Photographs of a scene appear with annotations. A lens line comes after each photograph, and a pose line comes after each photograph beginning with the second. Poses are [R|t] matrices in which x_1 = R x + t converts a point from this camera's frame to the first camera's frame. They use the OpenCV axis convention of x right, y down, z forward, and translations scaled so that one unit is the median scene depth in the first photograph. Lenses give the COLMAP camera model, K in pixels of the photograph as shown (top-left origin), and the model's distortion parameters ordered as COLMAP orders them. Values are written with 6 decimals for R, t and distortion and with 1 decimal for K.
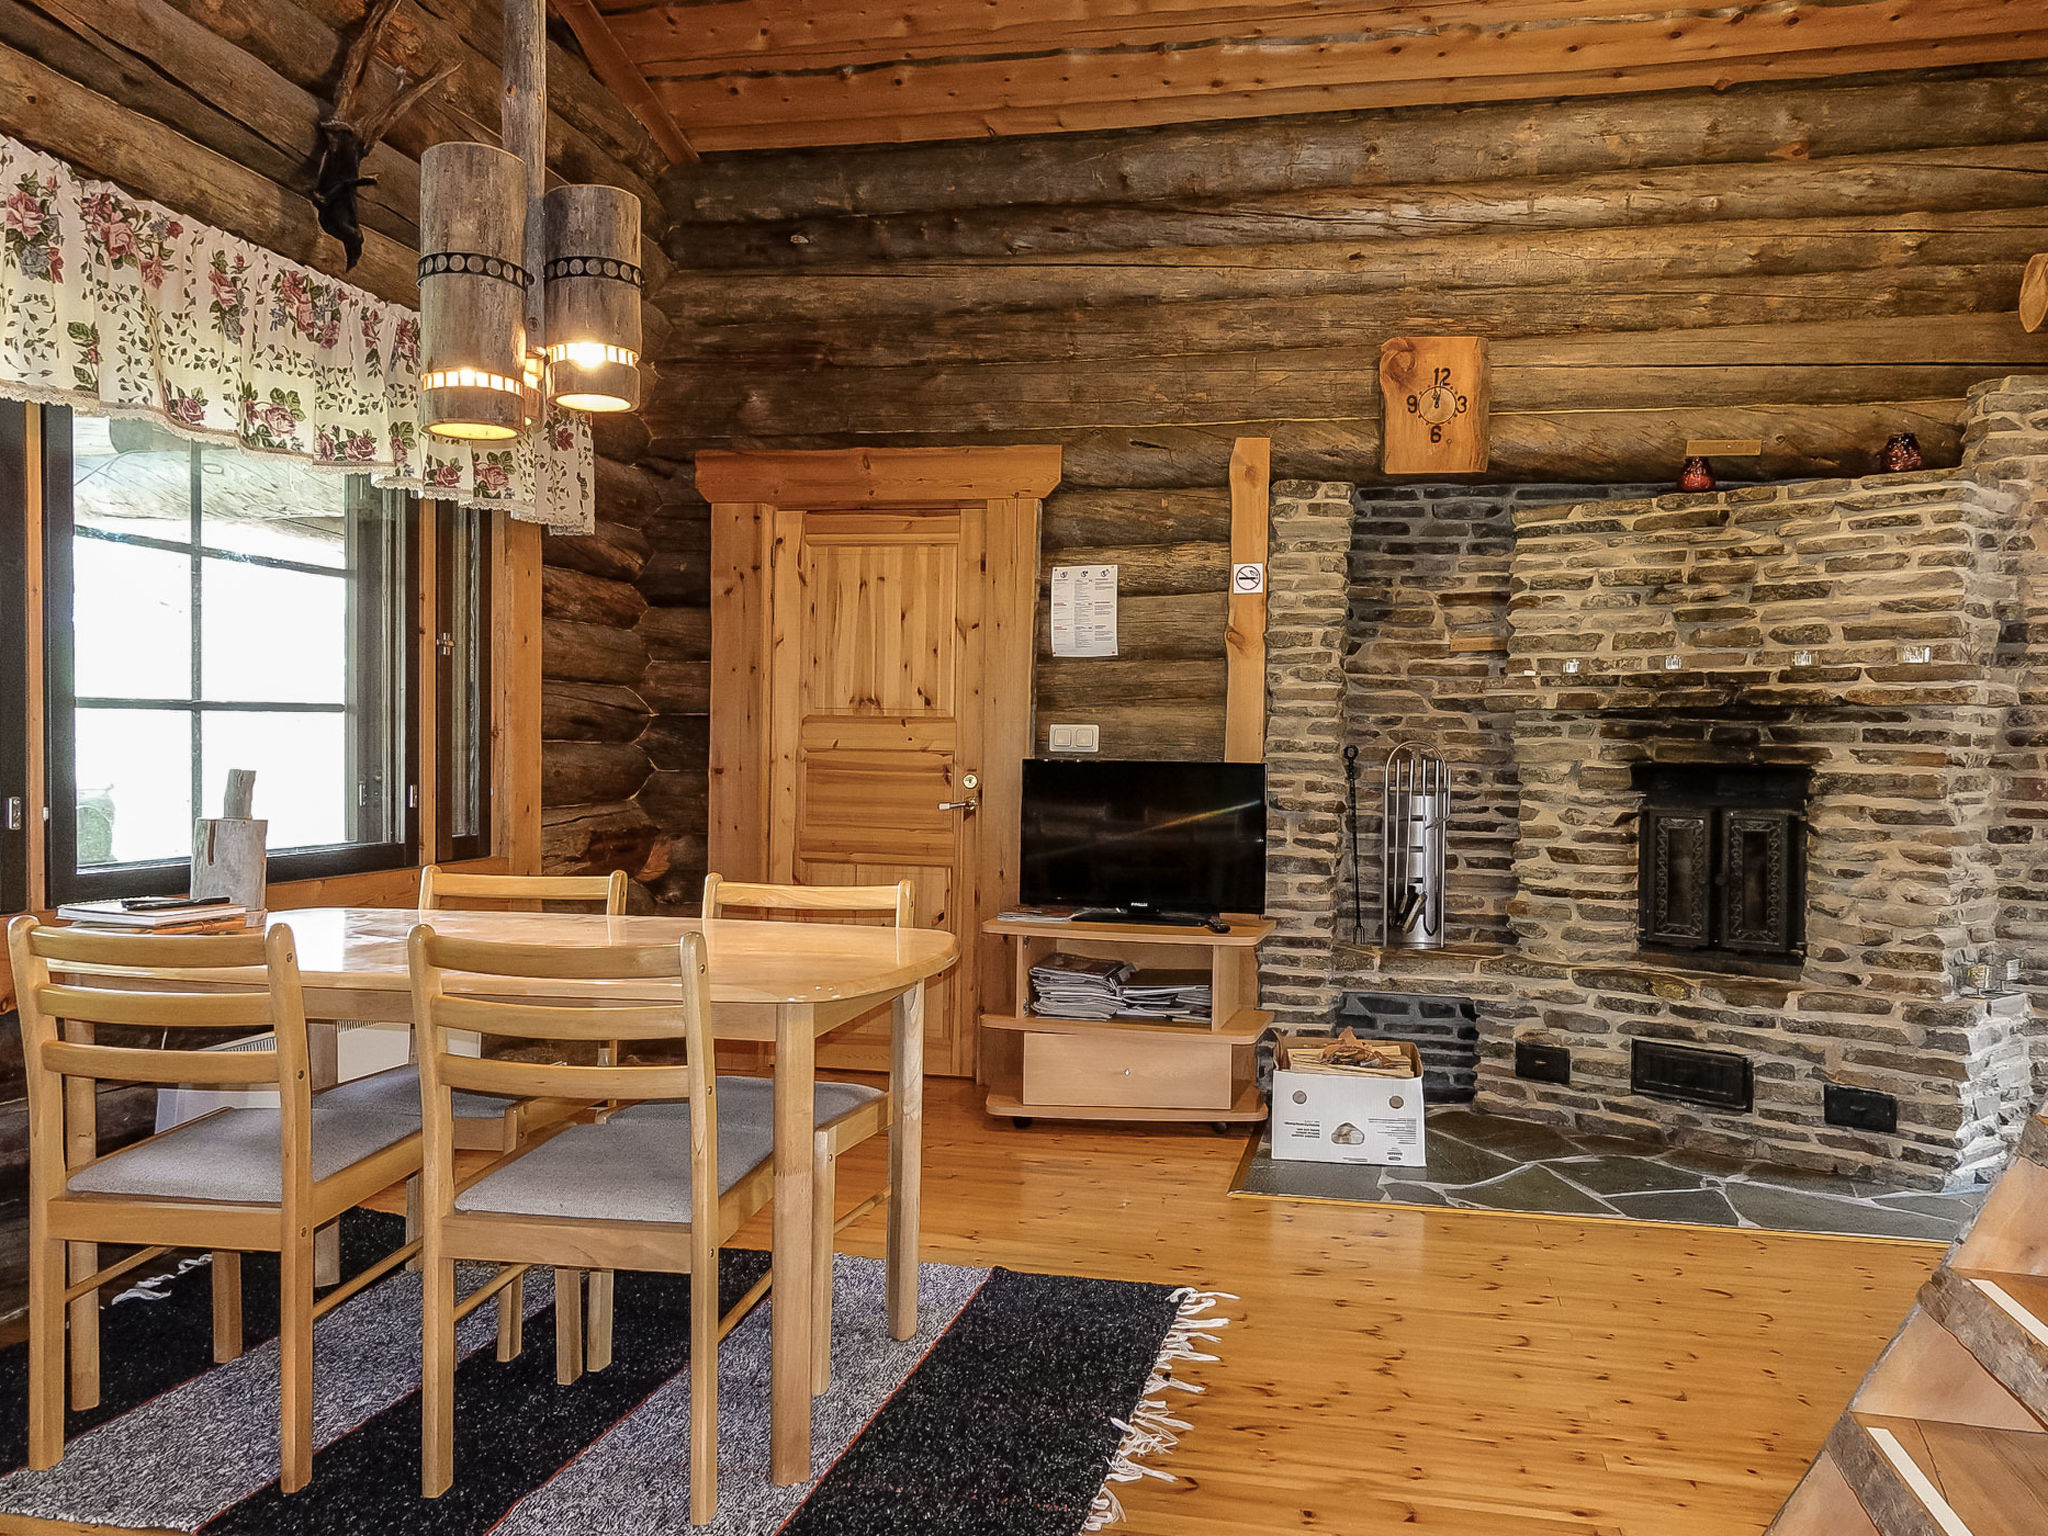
lens RADIAL K [[1607.5, 0, 1020.2], [0, 1607.5, 755.4], [0, 0, 1]] dist [0.003423, 0.006927]
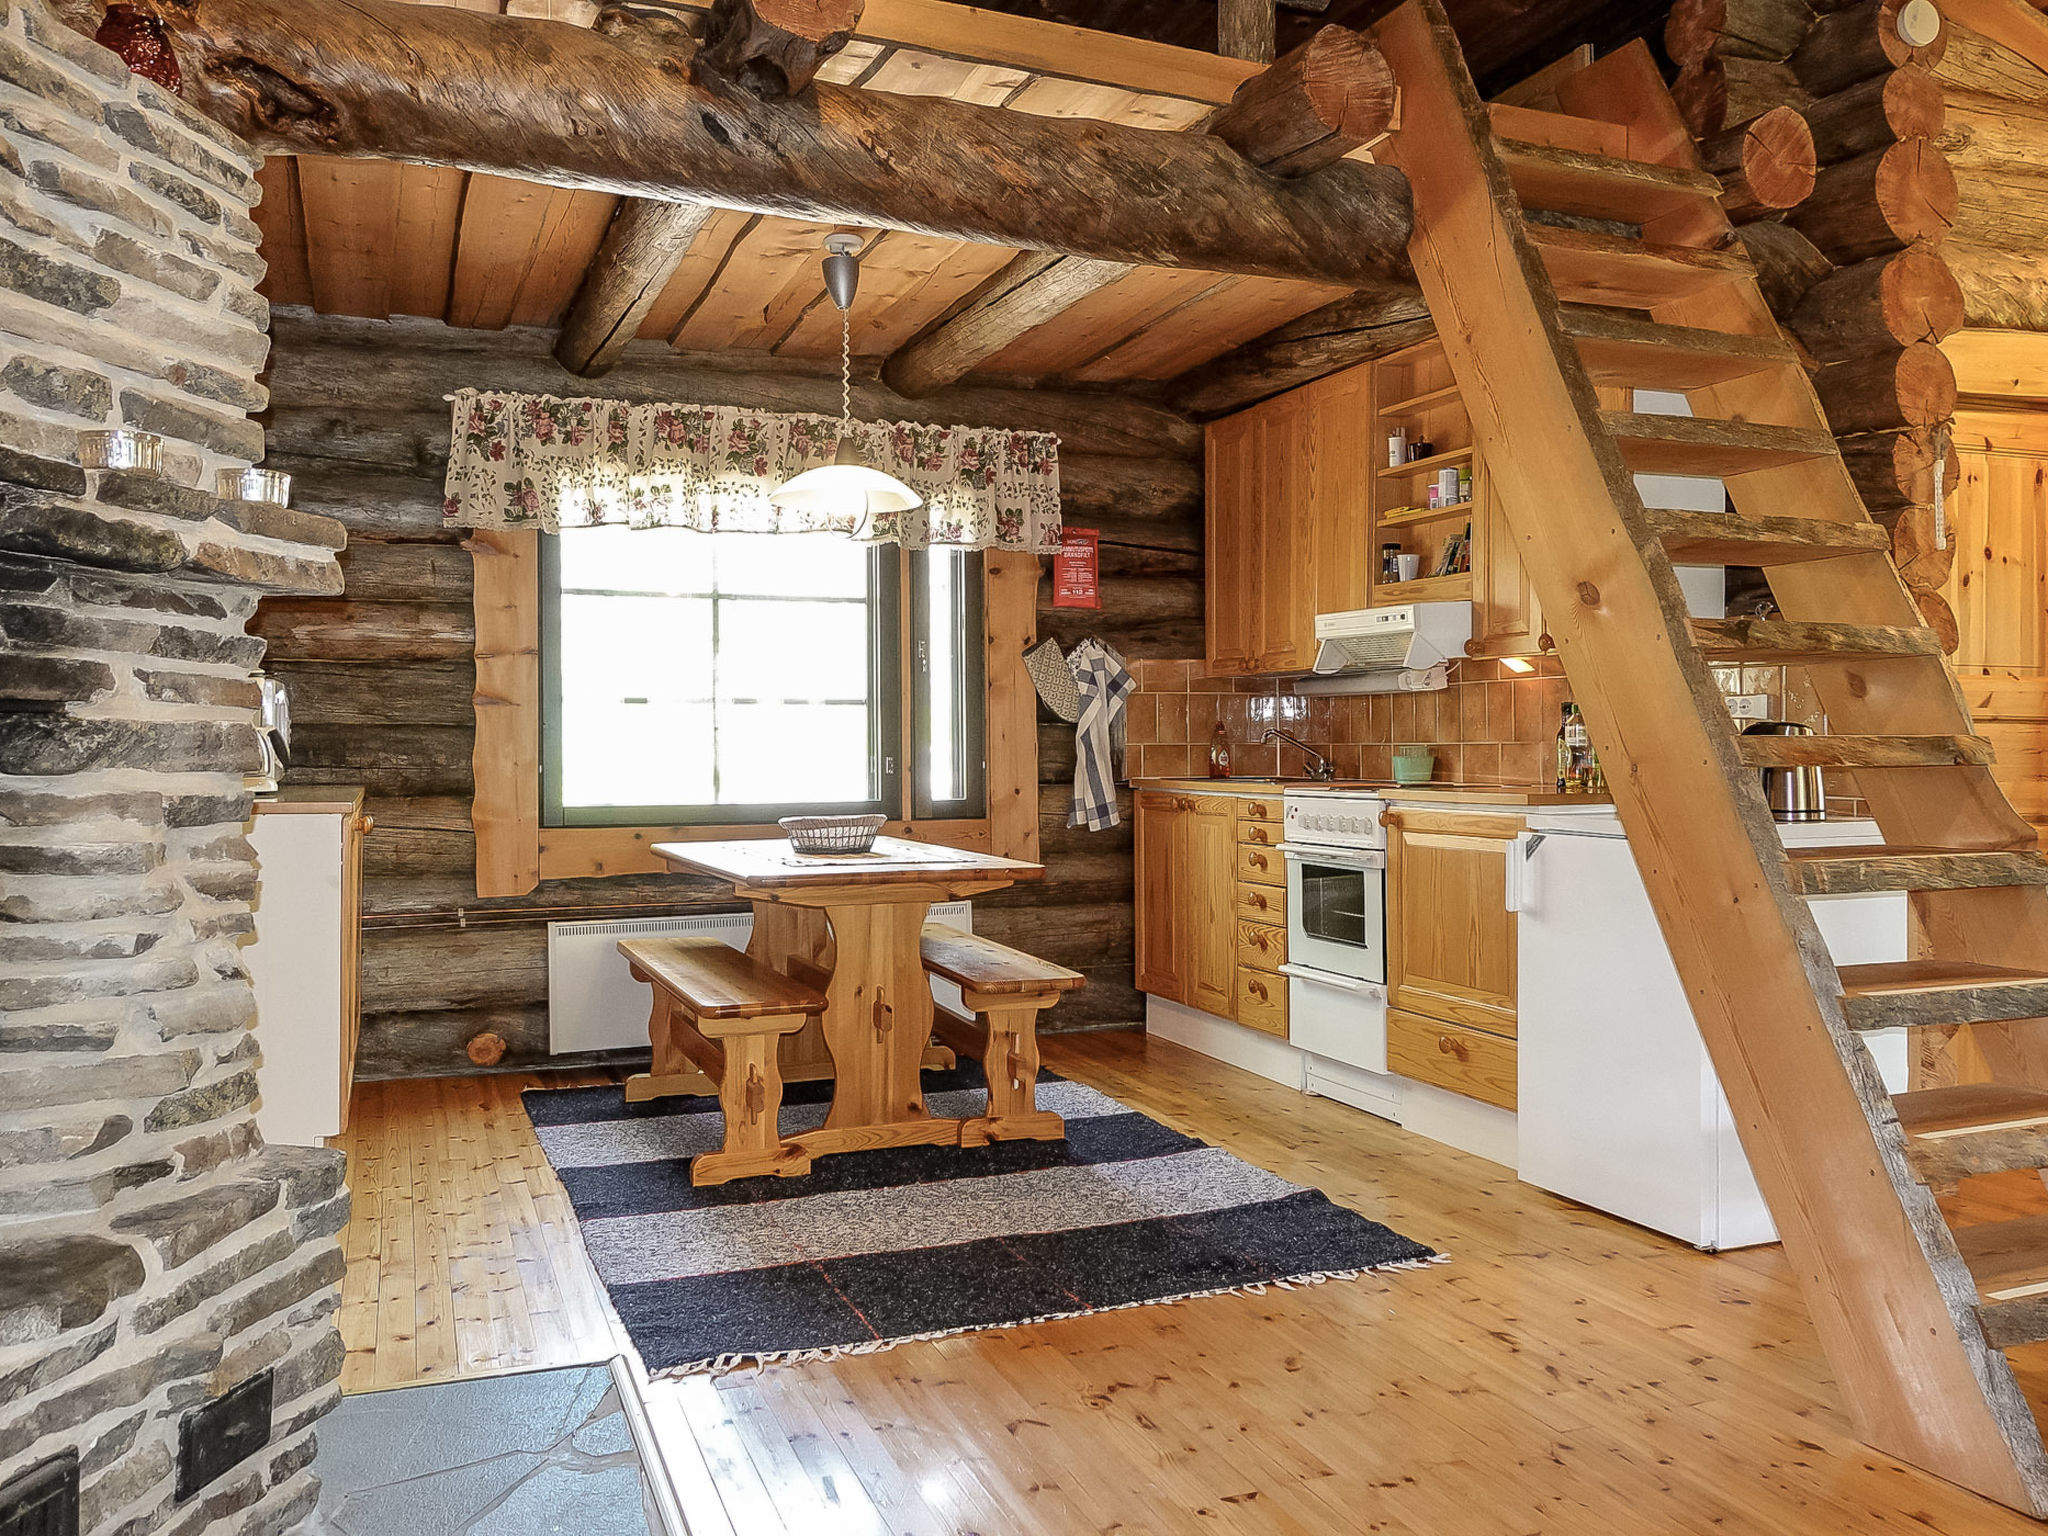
lens RADIAL K [[1637.3, 0, 1036.0], [0, 1637.3, 755.1], [0, 0, 1]] dist [0.004973, 0.001321]
pose [[-0.563014, -0.015320, 0.826305, -0.007073], [0.000121, 0.999827, 0.018619, 0.010550], [-0.826447, 0.010583, -0.562914, 0.922648]]
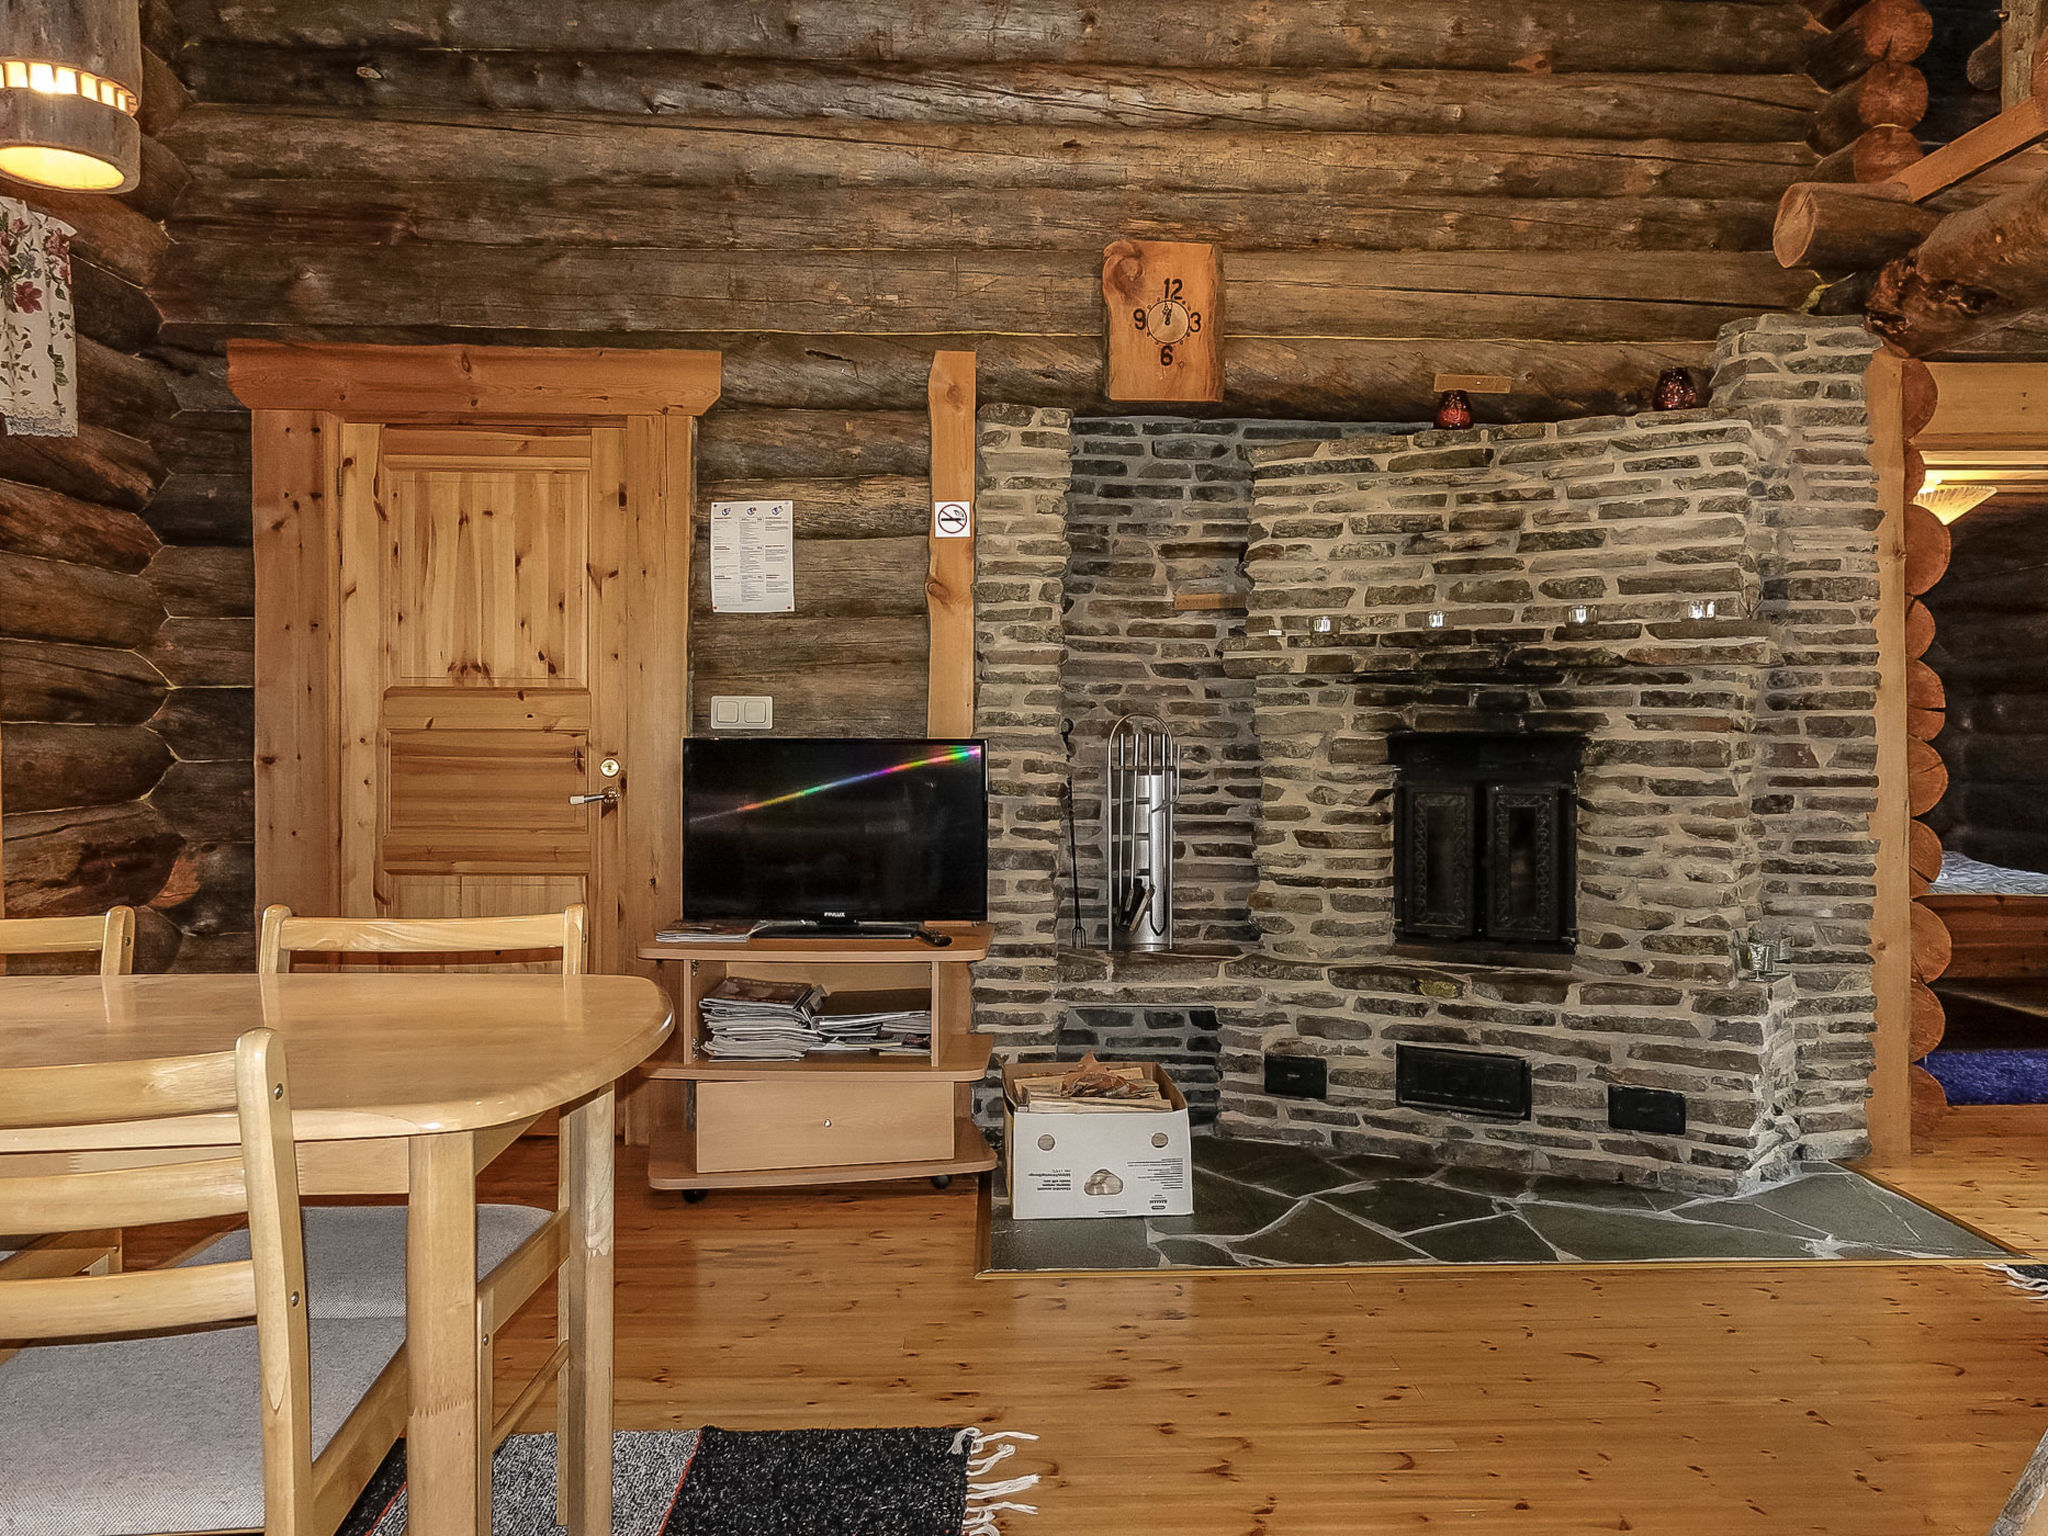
lens RADIAL K [[1637.3, 0, 1036.0], [0, 1637.3, 755.1], [0, 0, 1]] dist [0.004973, 0.001321]
pose [[0.966139, -0.015180, 0.257575, -0.039396], [0.013152, 0.999867, 0.009595, 0.005371], [-0.257687, -0.005883, 0.966211, 0.169796]]
